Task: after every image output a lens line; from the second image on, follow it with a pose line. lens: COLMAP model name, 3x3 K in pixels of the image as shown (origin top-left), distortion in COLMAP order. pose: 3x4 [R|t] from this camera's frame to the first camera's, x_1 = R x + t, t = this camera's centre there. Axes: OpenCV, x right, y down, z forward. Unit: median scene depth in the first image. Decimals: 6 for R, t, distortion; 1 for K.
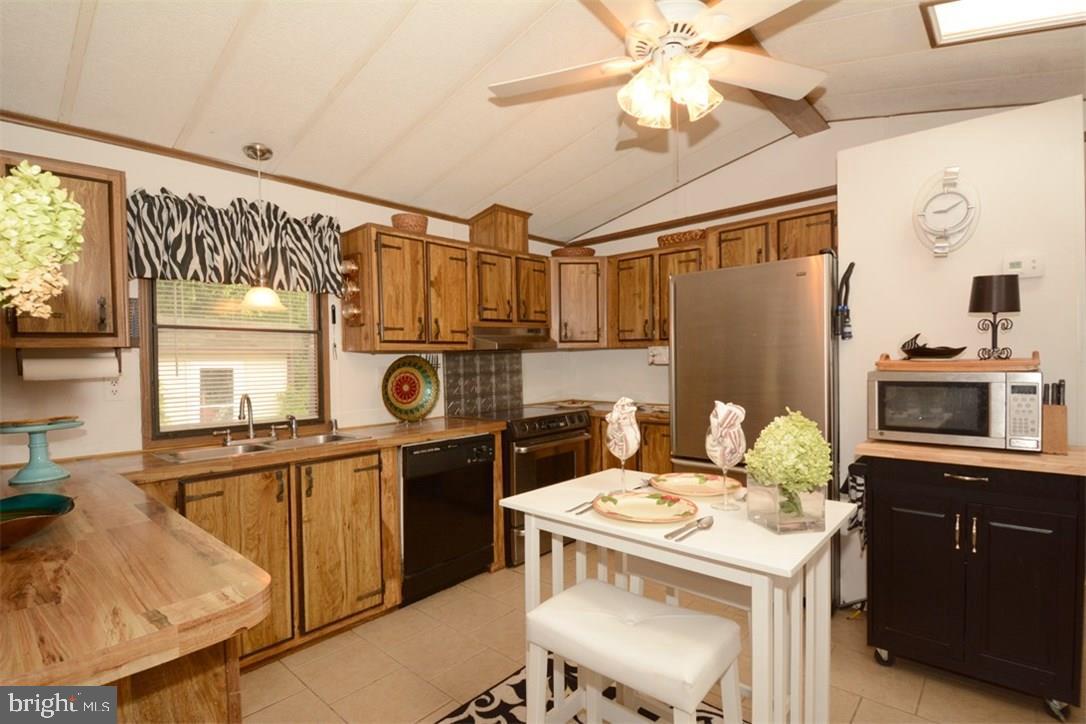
lens RADIAL K [[521.1, 0, 553.1], [0, 521.1, 366.5], [0, 0, 1]] dist [-0.013698, -0.001538]
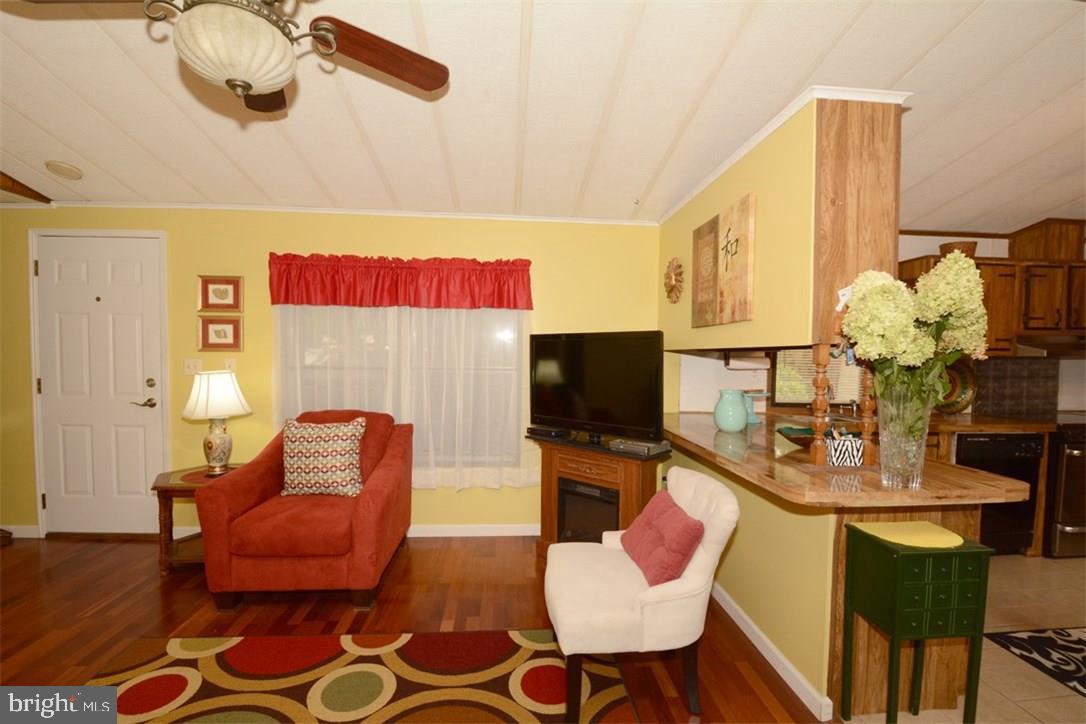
lens RADIAL K [[487.6, 0, 534.1], [0, 487.6, 370.0], [0, 0, 1]] dist [-0.014385, -0.006514]
pose [[0.703921, 0.059297, -0.707799, -0.164230], [-0.036046, 0.998207, 0.047778, -0.014982], [0.709363, -0.008119, 0.704797, -0.464267]]
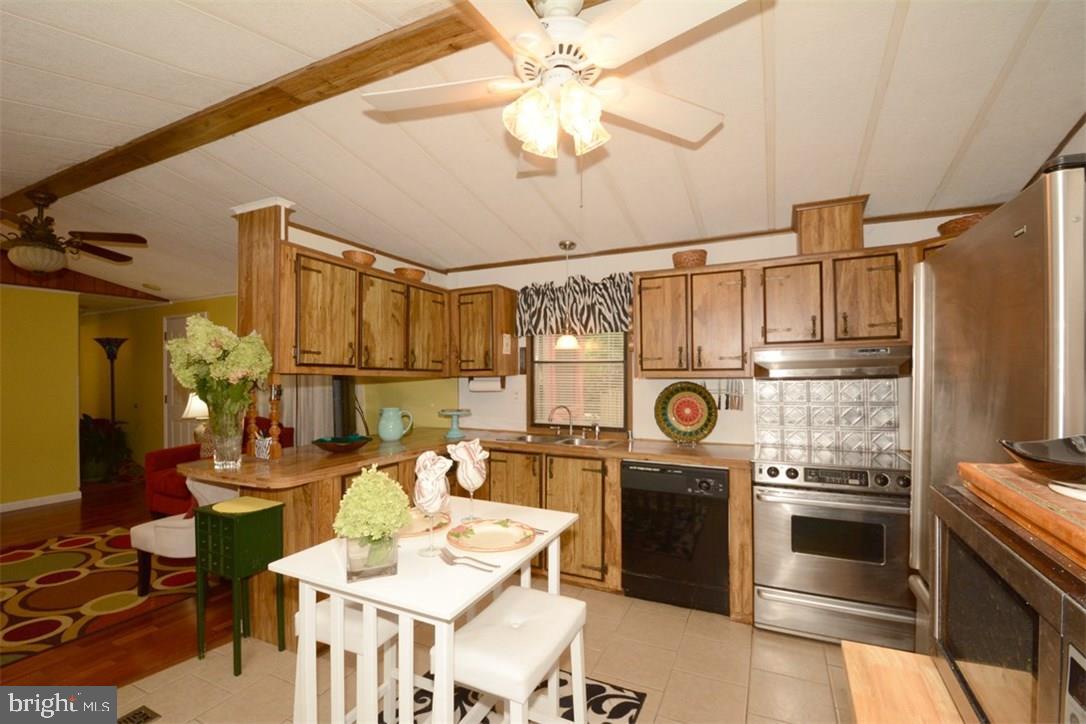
lens RADIAL K [[487.6, 0, 546.6], [0, 487.6, 369.2], [0, 0, 1]] dist [-0.014385, -0.006514]
pose [[0.261398, 0.014455, -0.965123, 0.615543], [-0.012678, 0.999853, 0.011541, -0.053615], [0.965148, 0.009219, 0.261543, 0.450160]]
